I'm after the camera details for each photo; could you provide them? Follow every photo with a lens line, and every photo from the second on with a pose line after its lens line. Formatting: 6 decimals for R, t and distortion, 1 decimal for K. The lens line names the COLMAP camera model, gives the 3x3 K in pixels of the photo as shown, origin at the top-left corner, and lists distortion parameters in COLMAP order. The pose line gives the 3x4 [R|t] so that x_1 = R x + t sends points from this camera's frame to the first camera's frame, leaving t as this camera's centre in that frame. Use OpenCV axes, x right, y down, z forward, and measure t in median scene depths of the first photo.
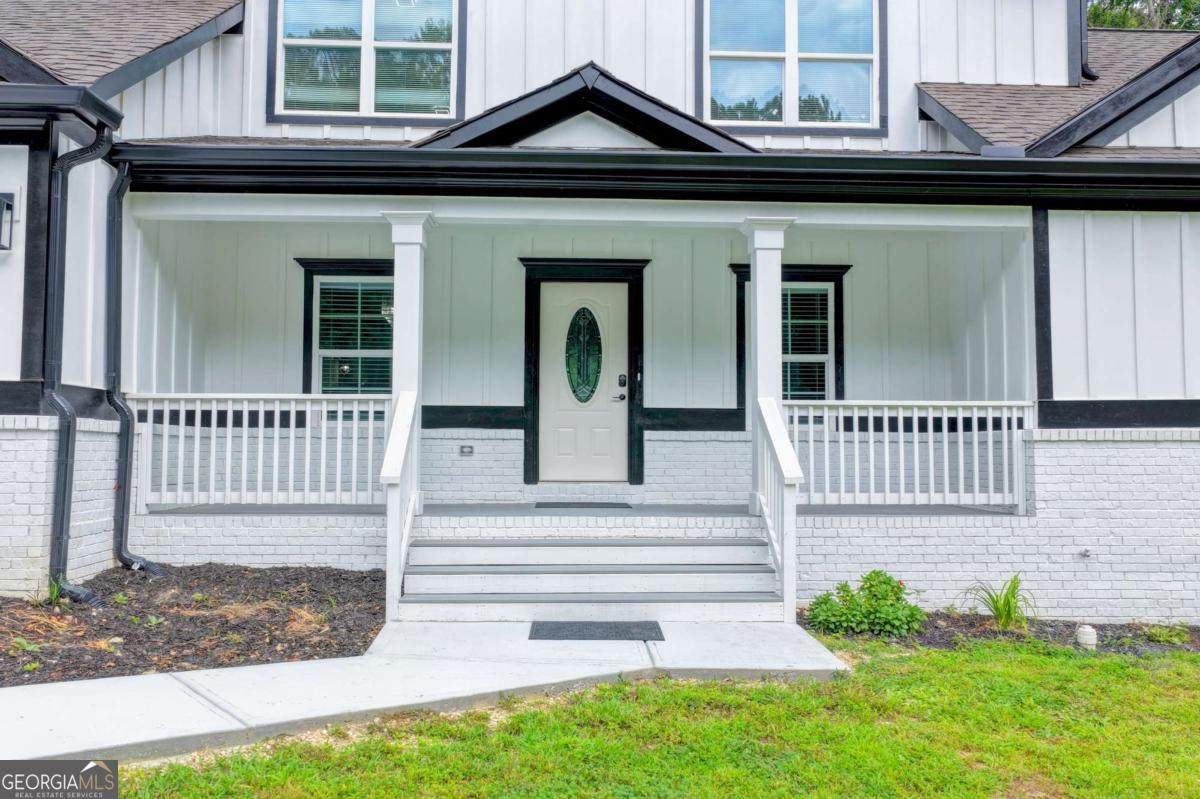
lens RADIAL K [[989.9, 0, 599.0], [0, 989.9, 402.0], [0, 0, 1]] dist [-0.011256, 0.006456]
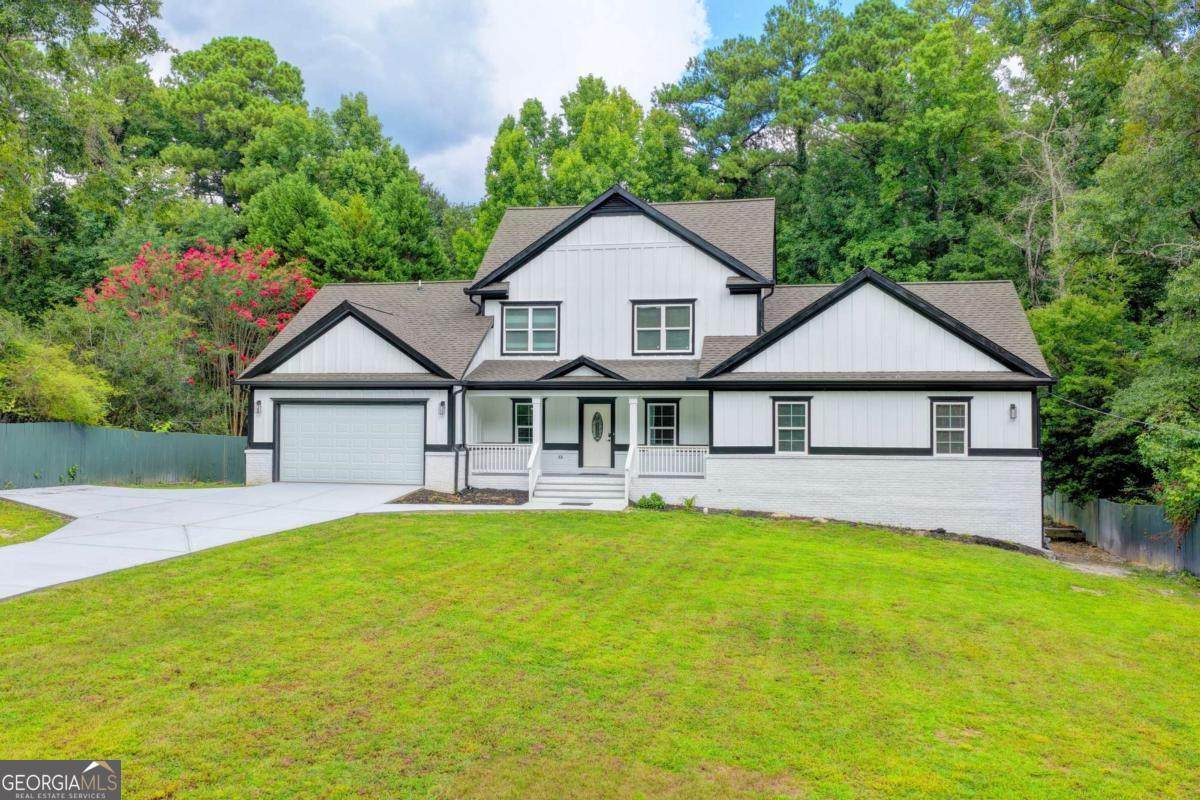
lens RADIAL K [[996.7, 0, 597.6], [0, 996.7, 399.0], [0, 0, 1]] dist [-0.018950, 0.046752]
pose [[0.970192, -0.005158, -0.242282, 0.913611], [0.012164, 0.999550, 0.027430, -0.270134], [0.242031, -0.029559, 0.969818, -2.512845]]
